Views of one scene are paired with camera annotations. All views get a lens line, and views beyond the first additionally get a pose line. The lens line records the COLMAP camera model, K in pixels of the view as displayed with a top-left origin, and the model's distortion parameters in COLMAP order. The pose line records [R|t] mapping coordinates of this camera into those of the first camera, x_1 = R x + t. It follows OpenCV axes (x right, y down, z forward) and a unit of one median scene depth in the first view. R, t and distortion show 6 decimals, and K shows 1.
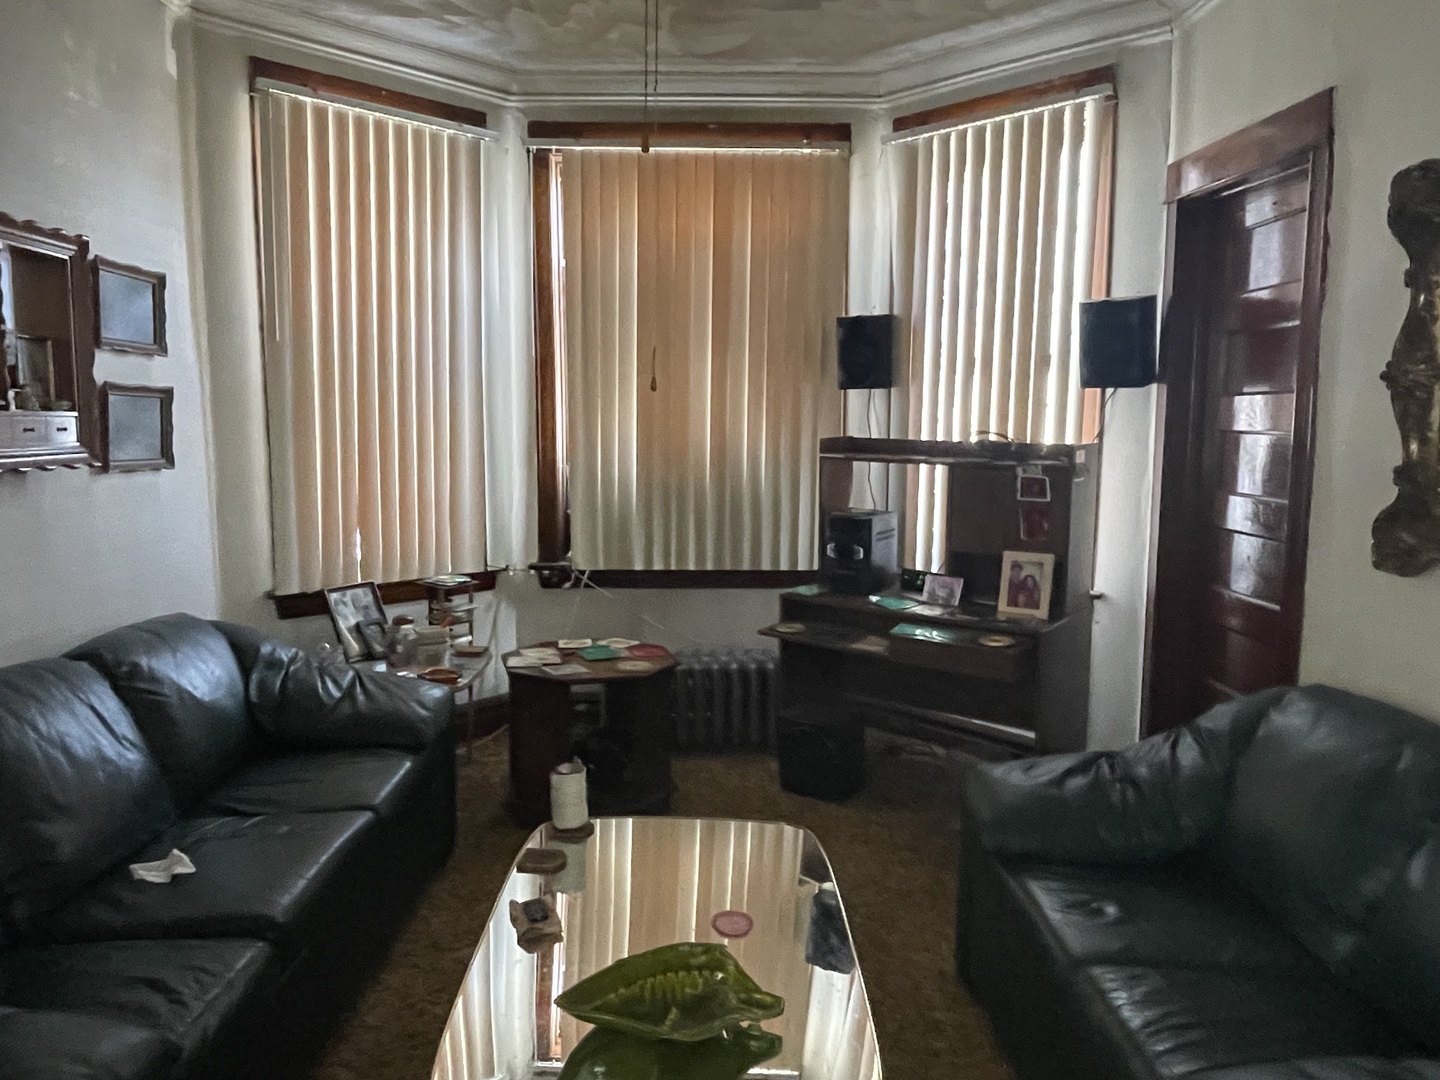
lens RADIAL K [[1009.5, 0, 714.6], [0, 1009.5, 548.6], [0, 0, 1]] dist [0.004853, -0.001843]
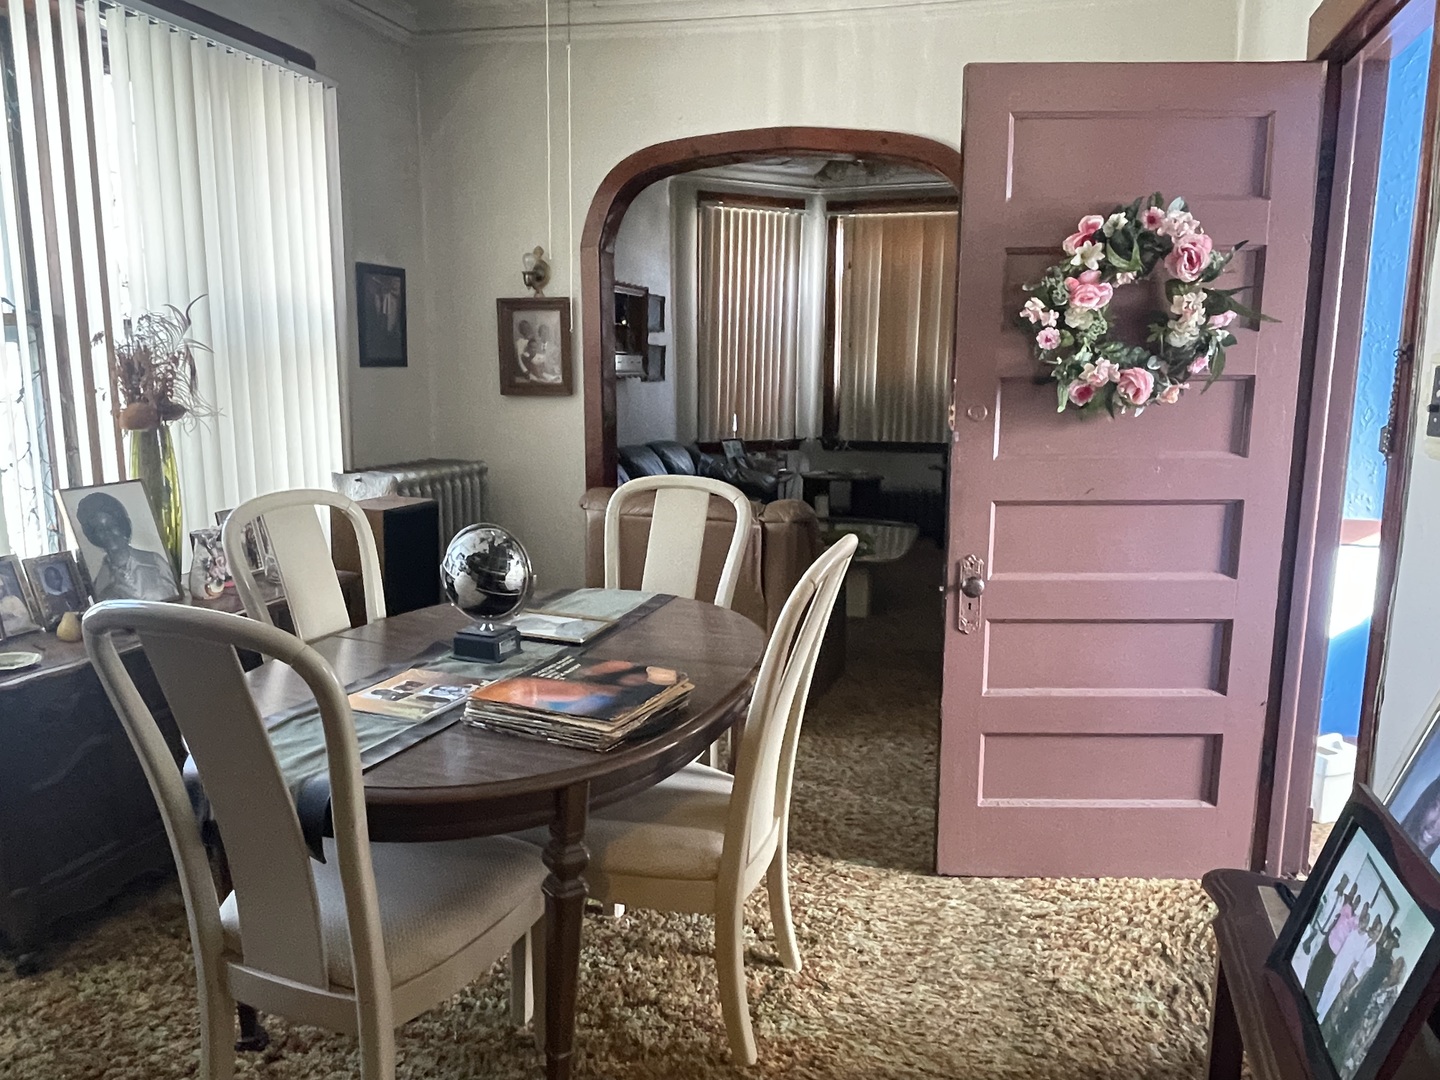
lens RADIAL K [[1009.5, 0, 712.2], [0, 1009.5, 538.5], [0, 0, 1]] dist [0.004853, -0.001843]
pose [[0.953376, 0.049878, -0.297636, 0.220351], [-0.036986, 0.998124, 0.048794, 0.132148], [0.299511, -0.035511, 0.953432, -0.953727]]
